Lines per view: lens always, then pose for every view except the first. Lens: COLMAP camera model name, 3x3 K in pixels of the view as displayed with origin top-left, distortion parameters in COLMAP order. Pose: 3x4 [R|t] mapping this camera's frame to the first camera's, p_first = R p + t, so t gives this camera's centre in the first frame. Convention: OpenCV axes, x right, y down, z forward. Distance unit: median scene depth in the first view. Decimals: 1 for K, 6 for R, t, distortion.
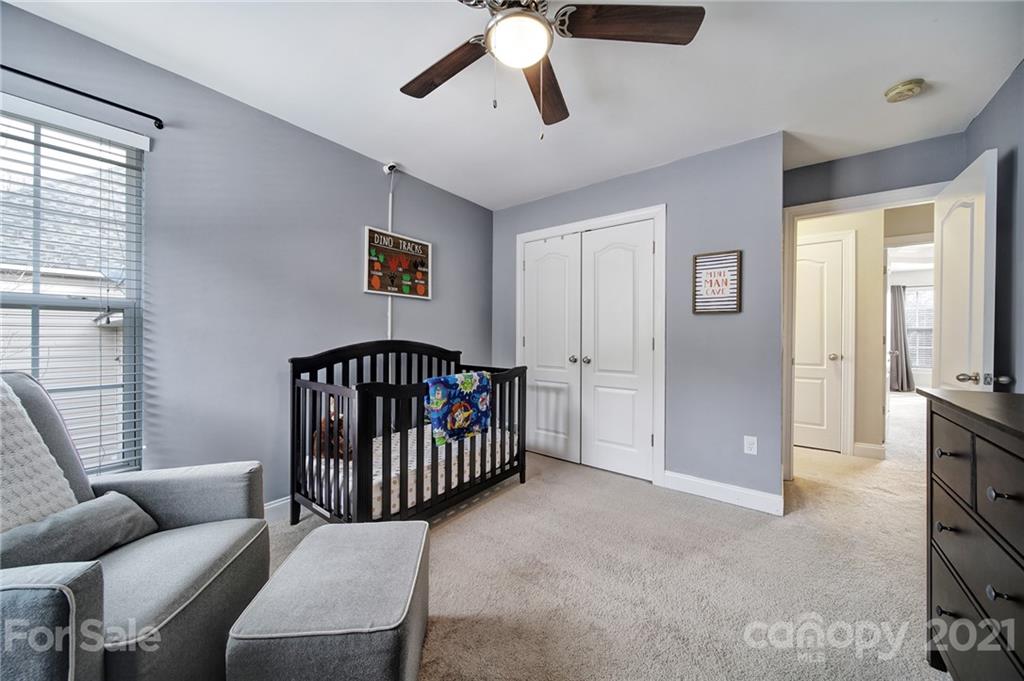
lens RADIAL K [[360.0, 0, 512.8], [0, 360.0, 336.7], [0, 0, 1]] dist [-0.002850, -0.000609]
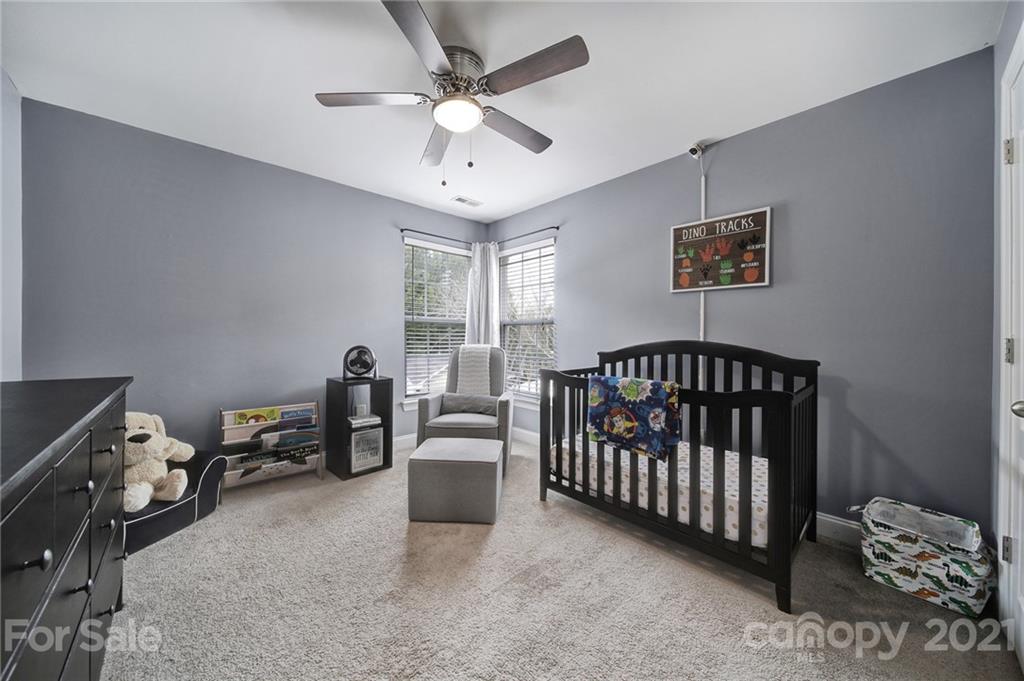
lens RADIAL K [[360.0, 0, 513.1], [0, 360.0, 336.1], [0, 0, 1]] dist [-0.002850, -0.000609]
pose [[-0.172984, -0.000890, -0.984924, 0.657388], [-0.004828, 0.999988, -0.000056, 0.000563], [0.984913, 0.004746, -0.172986, 0.728095]]
